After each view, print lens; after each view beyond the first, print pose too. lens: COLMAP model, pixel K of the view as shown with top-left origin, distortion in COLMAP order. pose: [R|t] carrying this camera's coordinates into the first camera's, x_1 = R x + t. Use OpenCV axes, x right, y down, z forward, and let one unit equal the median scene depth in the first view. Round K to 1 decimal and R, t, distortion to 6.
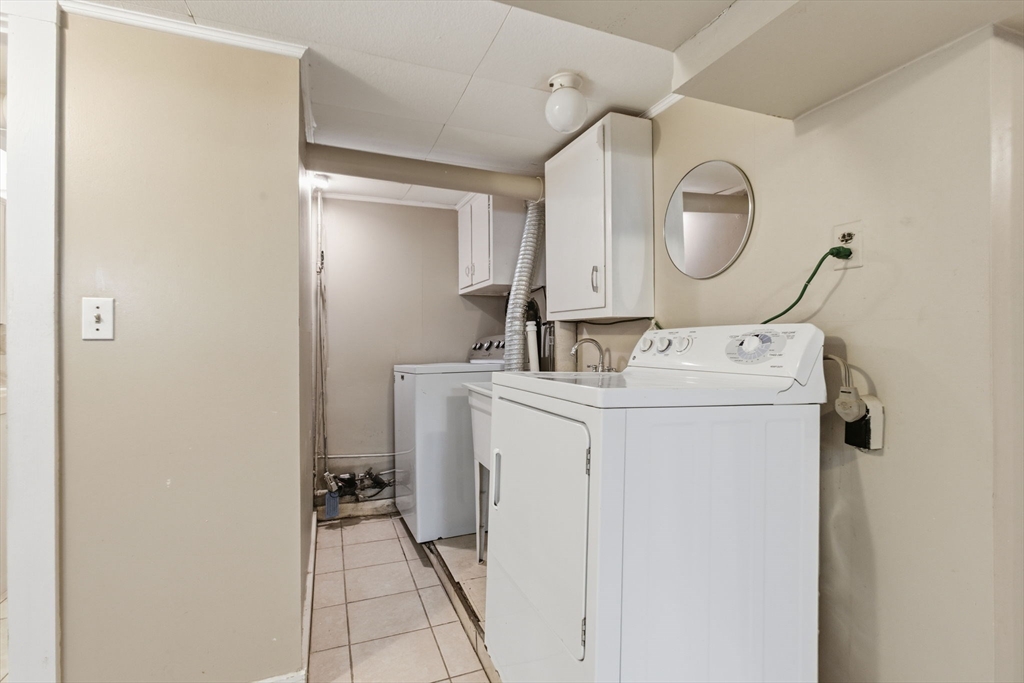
lens RADIAL K [[466.1, 0, 508.8], [0, 466.1, 339.9], [0, 0, 1]] dist [-0.002352, -0.000457]
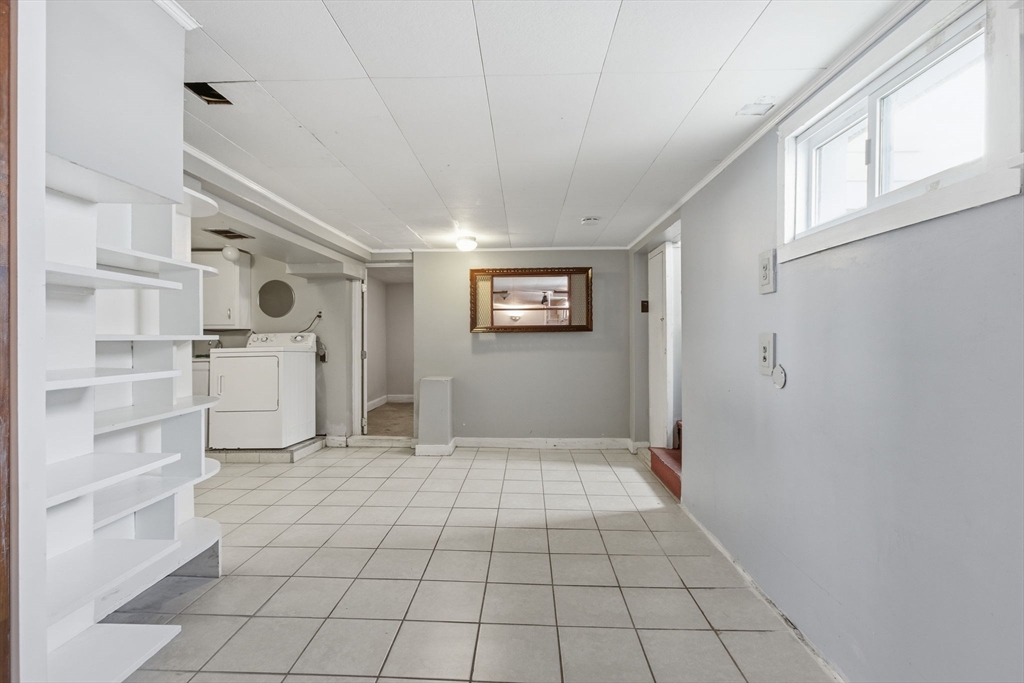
lens RADIAL K [[466.1, 0, 508.4], [0, 466.1, 340.5], [0, 0, 1]] dist [-0.002352, -0.000457]
pose [[0.415728, -0.008473, 0.909450, -2.256821], [0.011318, 0.999927, 0.004142, 0.032565], [-0.909419, 0.008571, 0.415793, -2.164724]]
